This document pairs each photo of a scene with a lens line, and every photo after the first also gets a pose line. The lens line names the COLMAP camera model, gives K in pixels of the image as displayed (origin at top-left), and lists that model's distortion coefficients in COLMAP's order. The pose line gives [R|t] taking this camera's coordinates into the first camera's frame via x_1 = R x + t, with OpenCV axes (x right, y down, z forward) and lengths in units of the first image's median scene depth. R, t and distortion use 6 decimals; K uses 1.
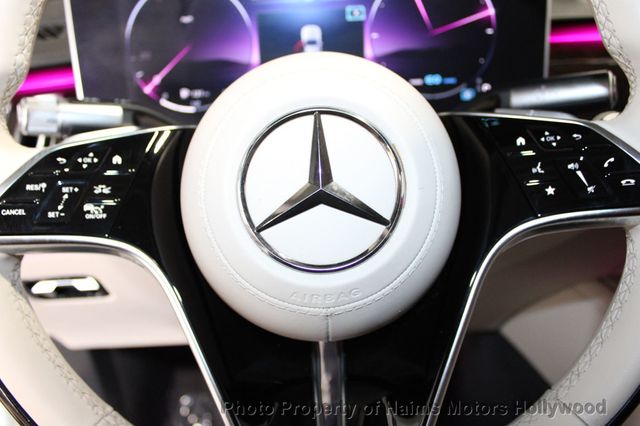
lens RADIAL K [[575.8, 0, 316.0], [0, 575.8, 200.3], [0, 0, 1]] dist [-0.115690, 0.005600]
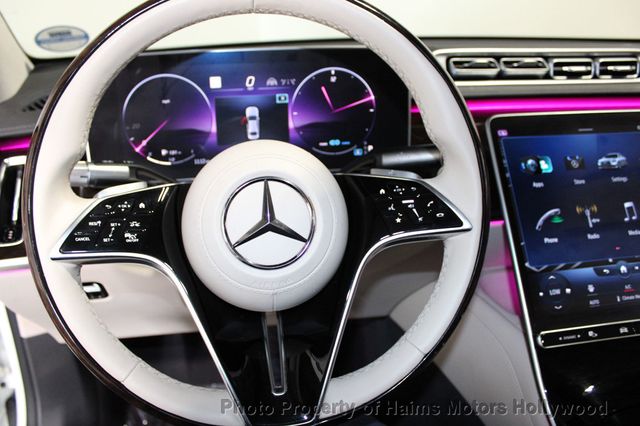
lens RADIAL K [[527.9, 0, 317.1], [0, 527.9, 209.1], [0, 0, 1]] dist [-0.156962, 0.117400]
pose [[0.988760, -0.014986, 0.148756, -0.074550], [0.017413, 0.999735, -0.015032, -0.029948], [-0.148492, 0.017453, 0.988760, -0.555282]]
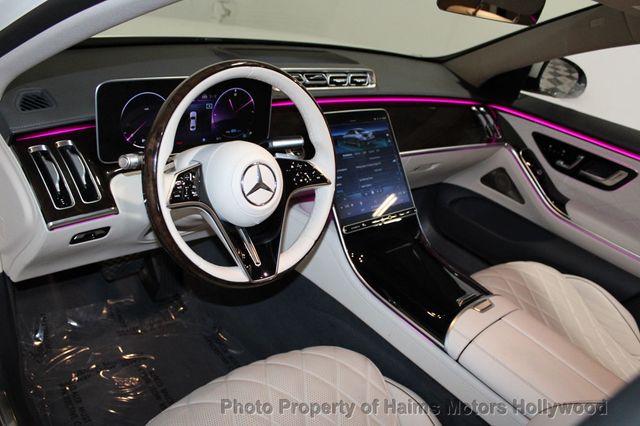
lens RADIAL K [[527.9, 0, 316.5], [0, 527.9, 212.3], [0, 0, 1]] dist [-0.156962, 0.117400]
pose [[0.733619, -0.126995, 0.667589, -1.814580], [0.038451, 0.988567, 0.145800, -0.287844], [-0.678472, -0.081292, 0.730114, -1.586791]]
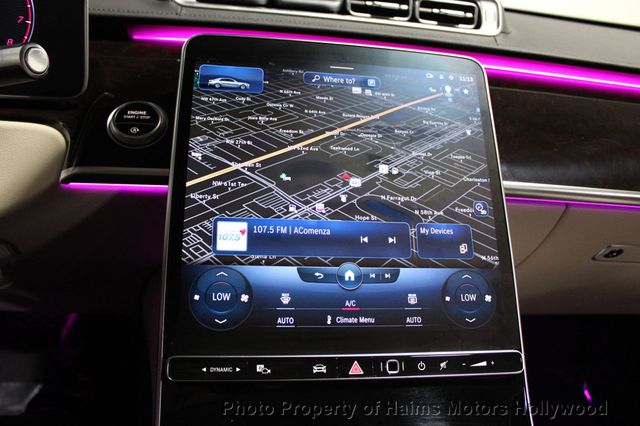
lens RADIAL K [[527.9, 0, 321.3], [0, 527.9, 211.8], [0, 0, 1]] dist [-0.156962, 0.117400]
pose [[0.979661, 0.085861, 0.181361, 1.119466], [-0.081854, 0.996208, -0.029476, 0.086526], [-0.183204, 0.014032, 0.982975, -0.042076]]
